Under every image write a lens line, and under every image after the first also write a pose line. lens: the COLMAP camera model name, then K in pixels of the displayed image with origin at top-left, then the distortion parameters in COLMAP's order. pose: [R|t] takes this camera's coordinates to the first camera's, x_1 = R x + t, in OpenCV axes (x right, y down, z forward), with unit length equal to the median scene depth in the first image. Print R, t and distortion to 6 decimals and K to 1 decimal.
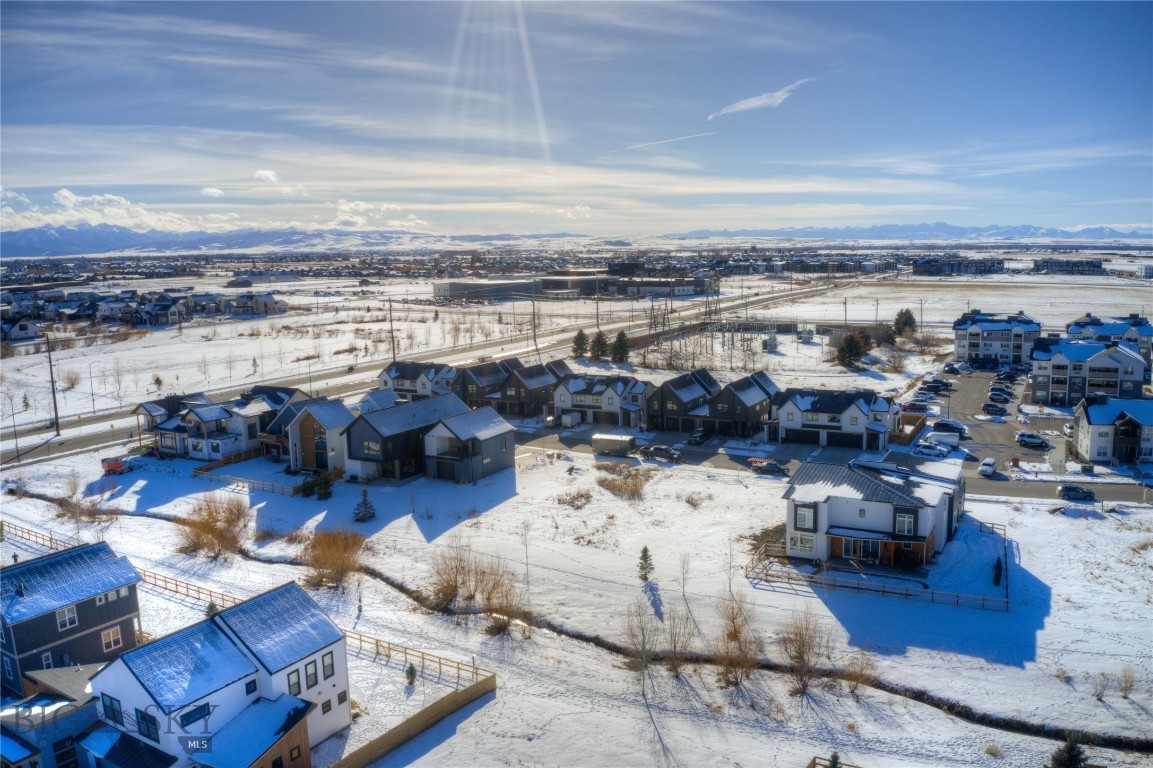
lens RADIAL K [[899.4, 0, 579.4], [0, 899.4, 383.0], [0, 0, 1]] dist [-0.030707, -0.003231]
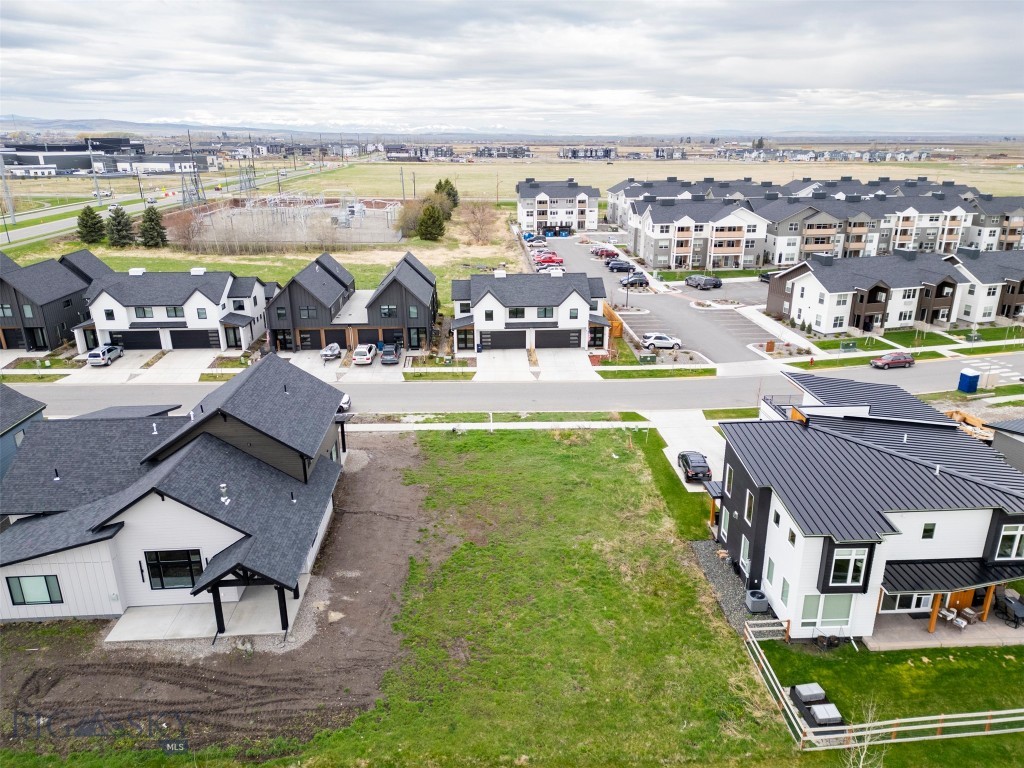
lens RADIAL K [[710.5, 0, 511.9], [0, 710.5, 388.5], [0, 0, 1]] dist [0.086998, -0.079938]
pose [[0.850392, -0.156448, 0.502352, -0.046961], [0.061552, 0.977795, 0.200319, -0.018262], [-0.522537, -0.139429, 0.841139, 0.492224]]
